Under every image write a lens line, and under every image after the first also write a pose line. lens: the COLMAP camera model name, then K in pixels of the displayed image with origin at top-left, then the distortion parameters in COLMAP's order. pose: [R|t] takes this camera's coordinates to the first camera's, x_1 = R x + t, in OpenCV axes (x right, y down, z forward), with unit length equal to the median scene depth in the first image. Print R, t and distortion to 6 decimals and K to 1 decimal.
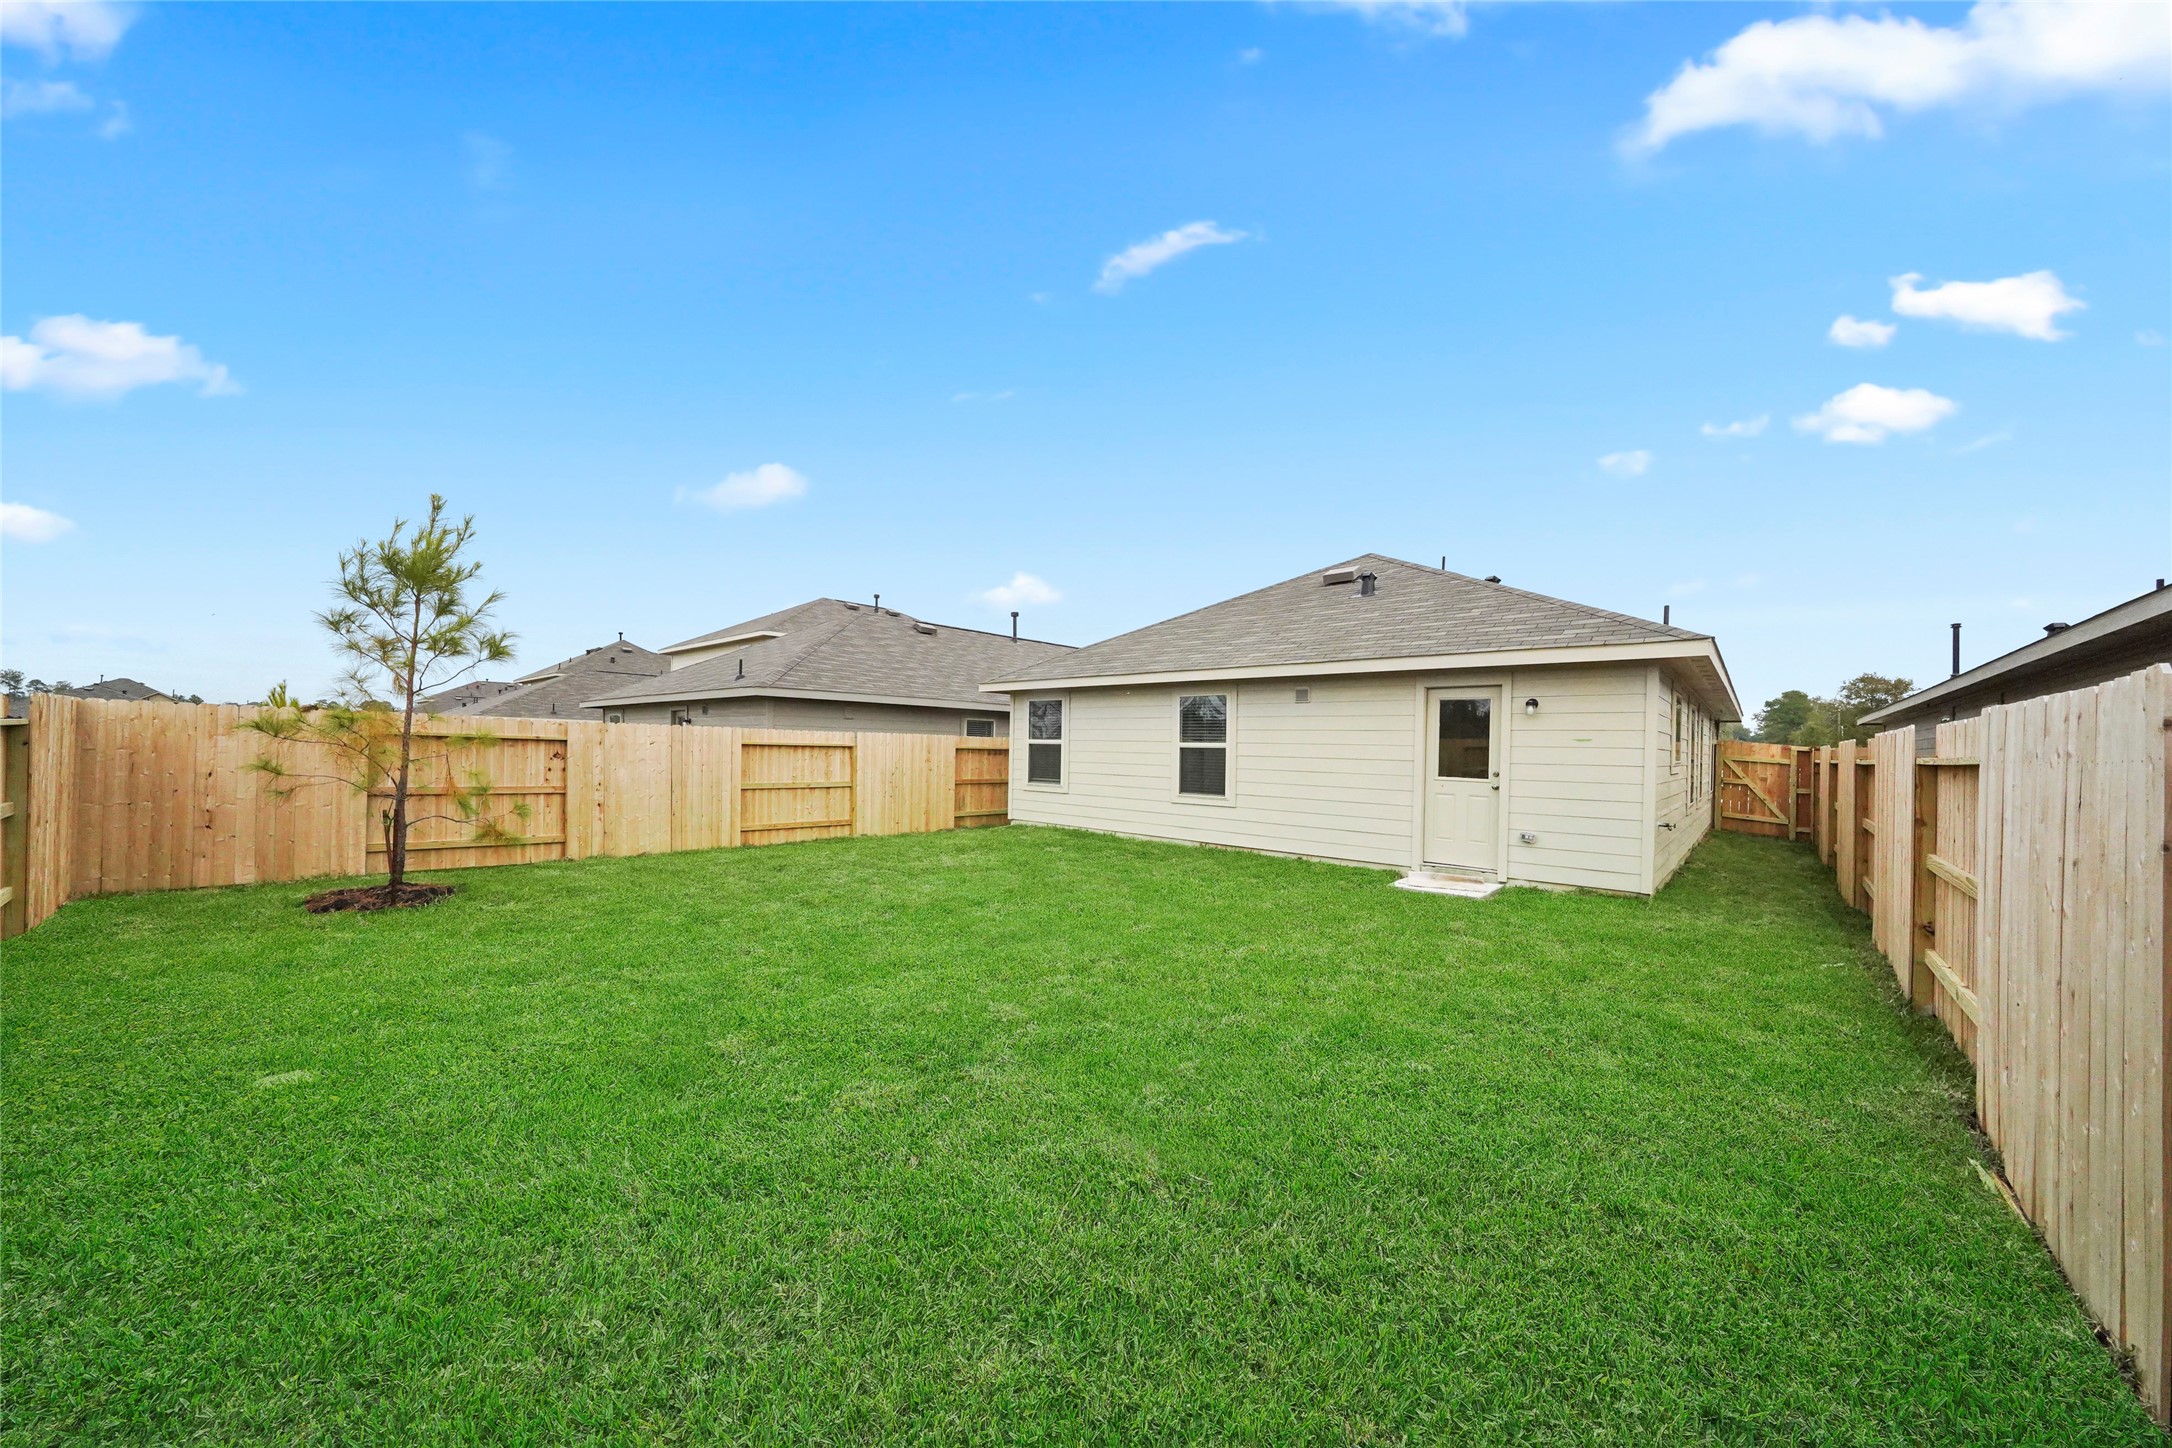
lens RADIAL K [[757.2, 0, 1105.1], [0, 757.2, 737.1], [0, 0, 1]] dist [-0.008752, -0.000336]
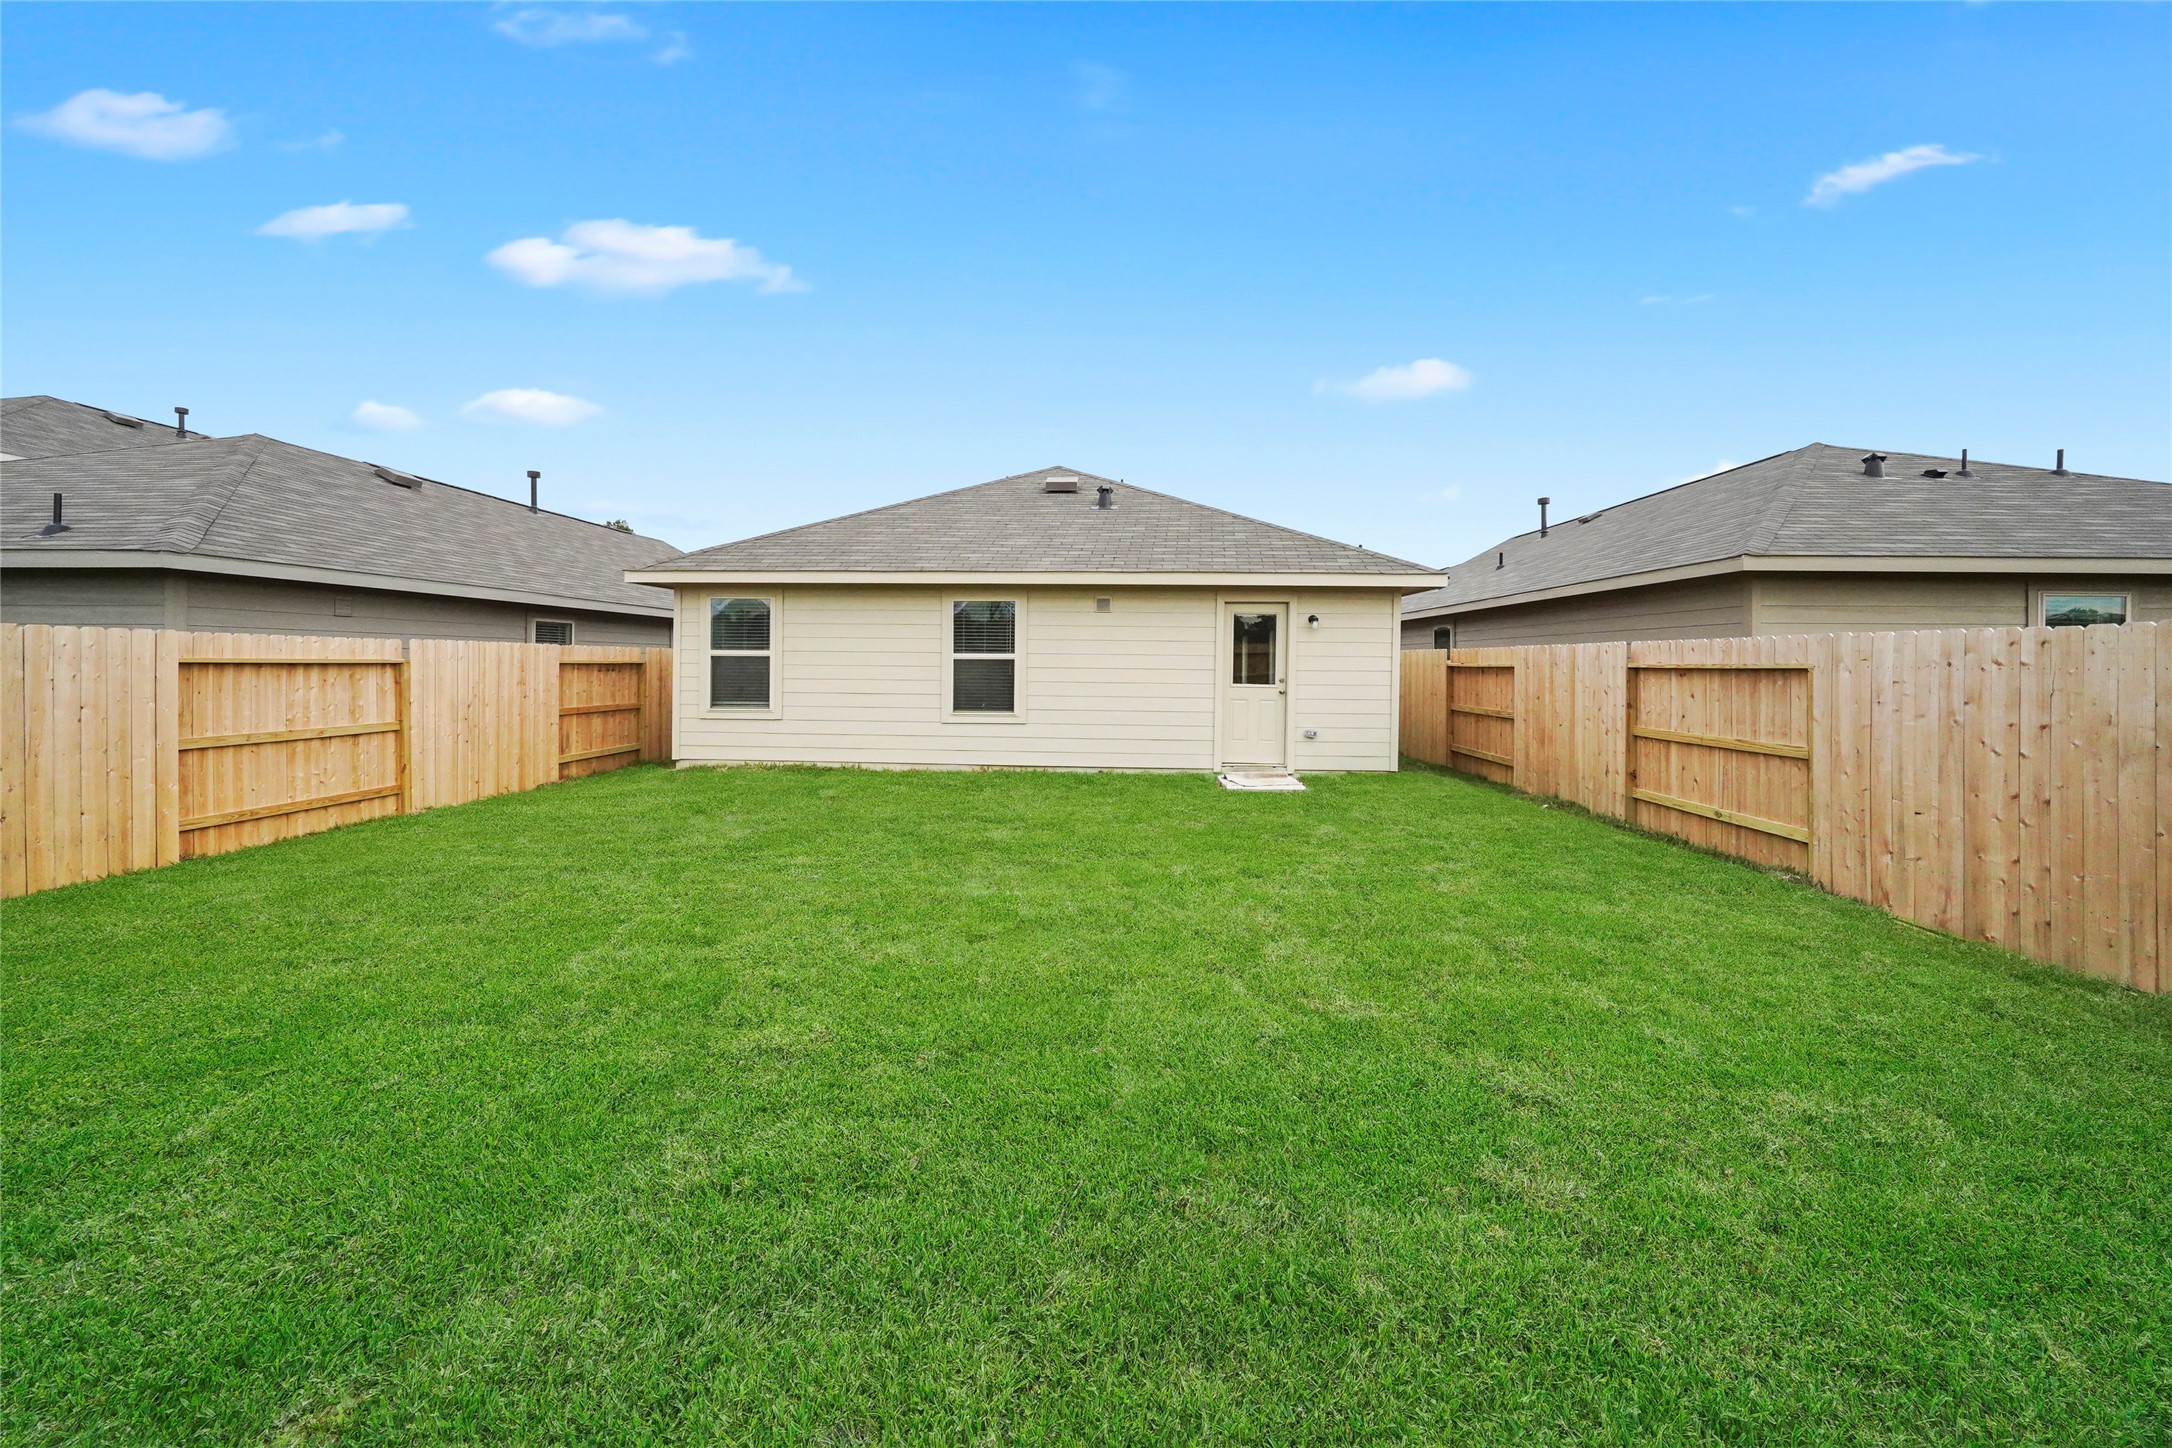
lens RADIAL K [[757.2, 0, 1074.8], [0, 757.2, 653.6], [0, 0, 1]] dist [-0.008752, -0.000336]
pose [[0.778223, -0.007540, 0.627943, -0.305737], [-0.001241, 0.999907, 0.013545, -0.004335], [-0.627987, -0.011320, 0.778141, 0.210839]]
